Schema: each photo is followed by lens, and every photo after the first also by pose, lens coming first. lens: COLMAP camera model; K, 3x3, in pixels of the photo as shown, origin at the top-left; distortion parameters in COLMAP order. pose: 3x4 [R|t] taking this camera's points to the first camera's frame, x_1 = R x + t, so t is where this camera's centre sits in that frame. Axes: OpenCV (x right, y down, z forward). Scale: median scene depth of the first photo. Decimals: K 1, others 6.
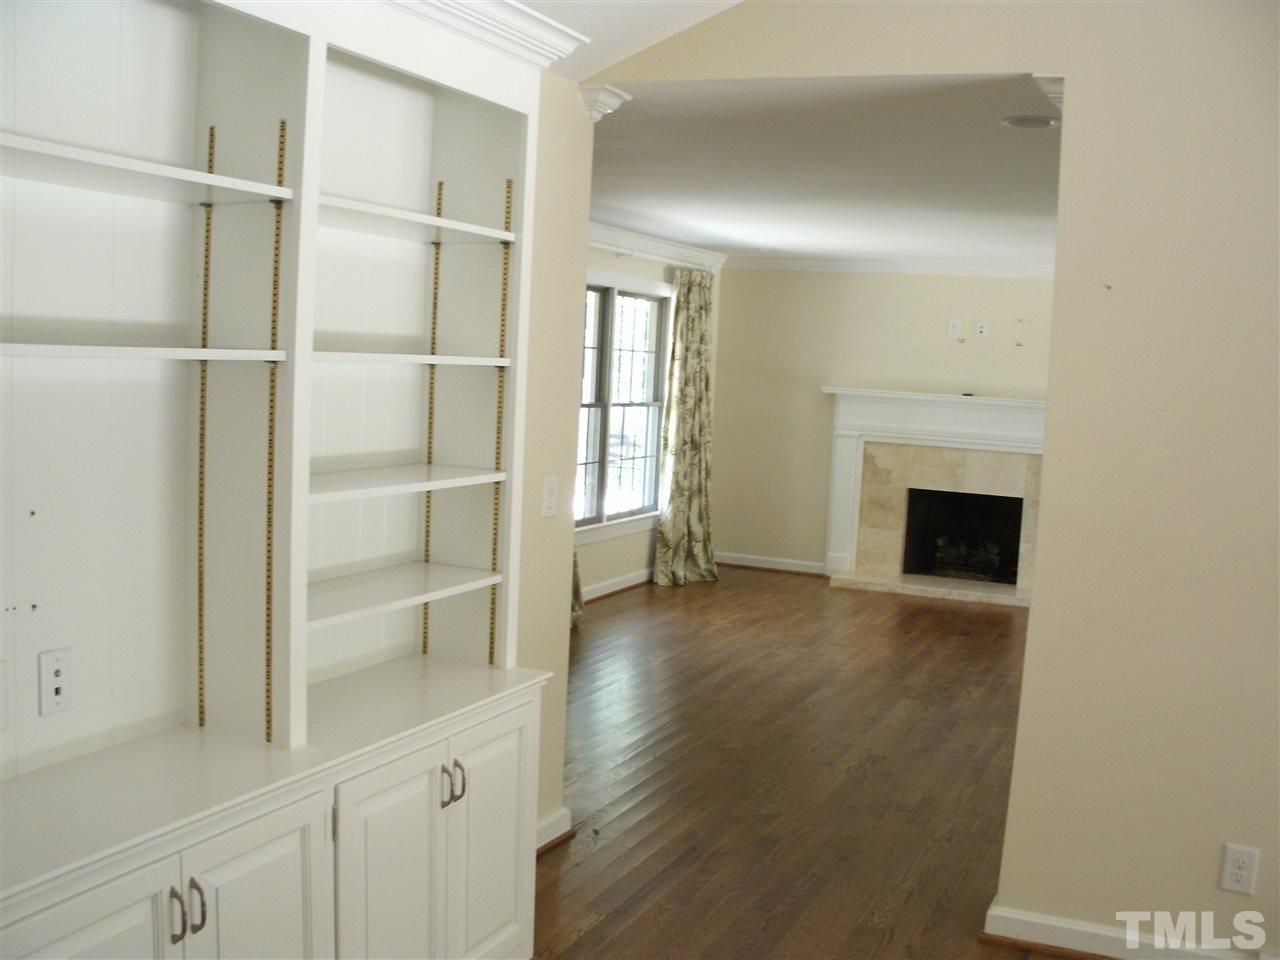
lens RADIAL K [[1269.9, 0, 640.0], [0, 1269.9, 480.0], [0, 0, 1]] dist [-0.262532, 0.192963]
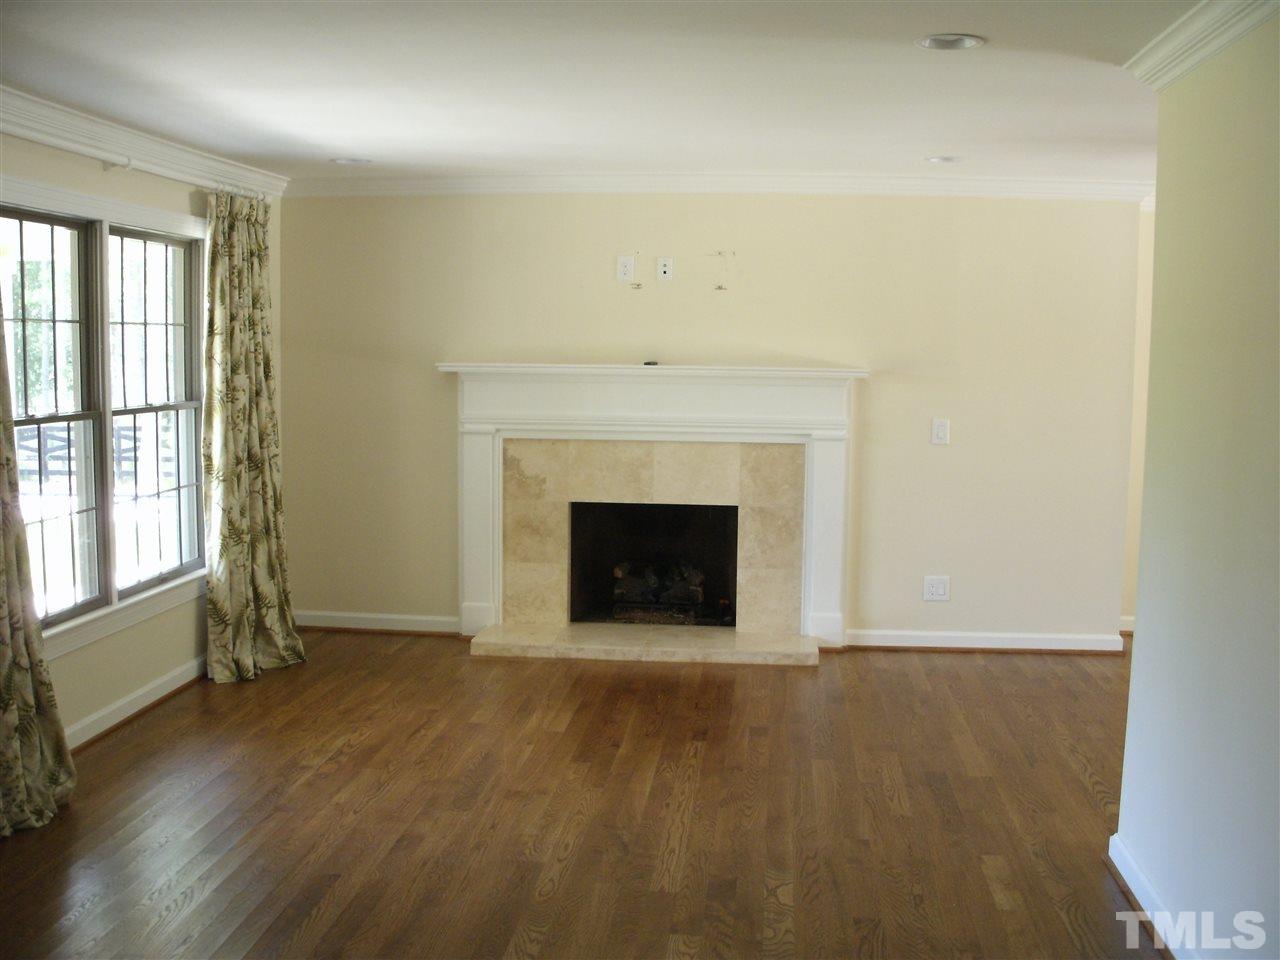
lens RADIAL K [[1269.9, 0, 640.0], [0, 1269.9, 480.0], [0, 0, 1]] dist [-0.262532, 0.192963]
pose [[0.945754, -0.071903, 0.316827, 0.028477], [0.064701, 0.997352, 0.033208, -0.027479], [-0.318376, -0.010908, 0.947902, 0.330859]]
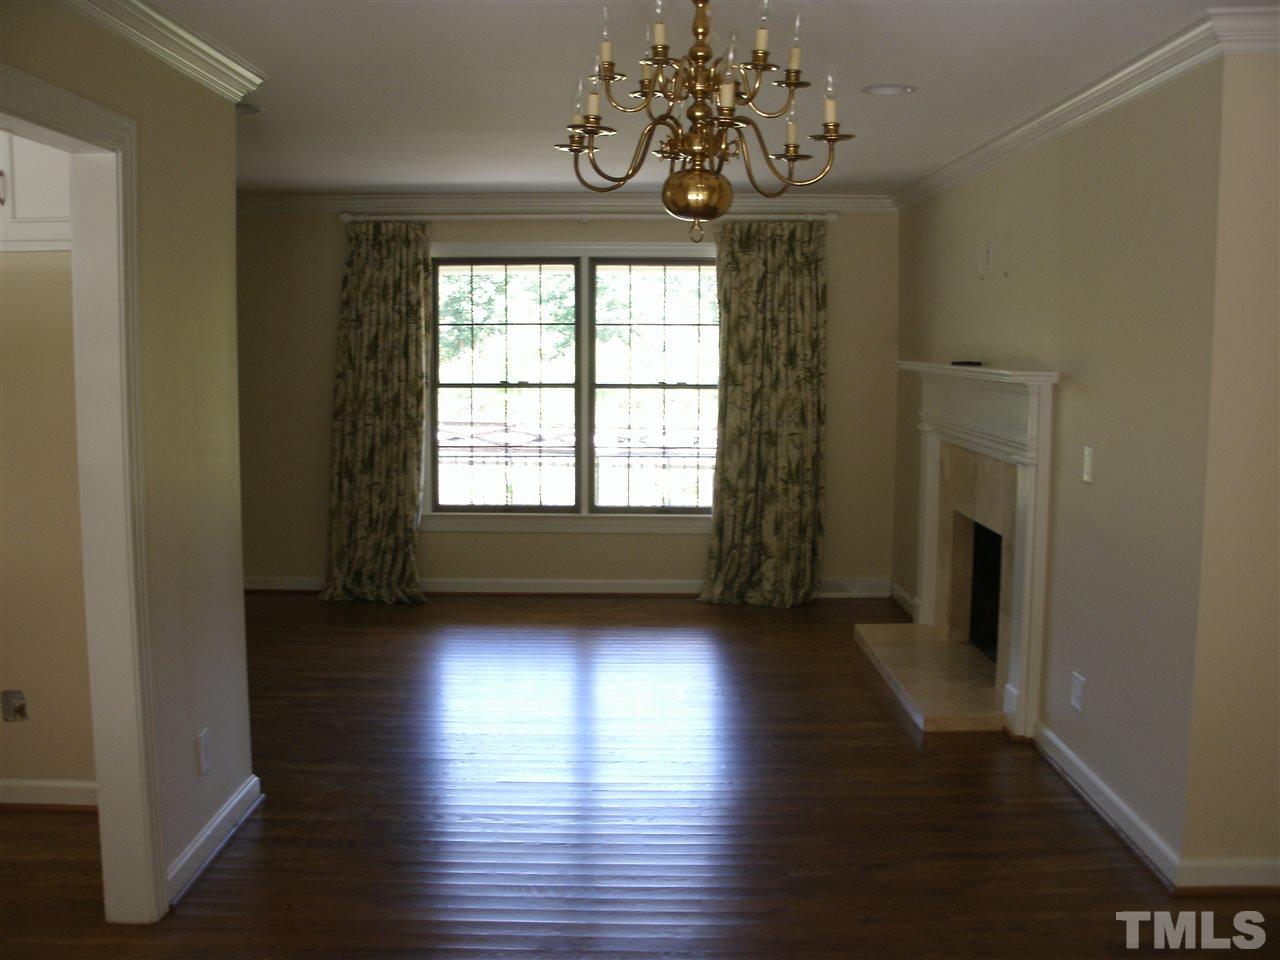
lens RADIAL K [[1269.9, 0, 640.0], [0, 1269.9, 480.0], [0, 0, 1]] dist [-0.262532, 0.192963]
pose [[0.415736, 0.050420, -0.908087, 0.759464], [-0.070637, 0.997236, 0.023031, -0.013597], [0.906738, 0.054570, 0.418149, 0.594794]]
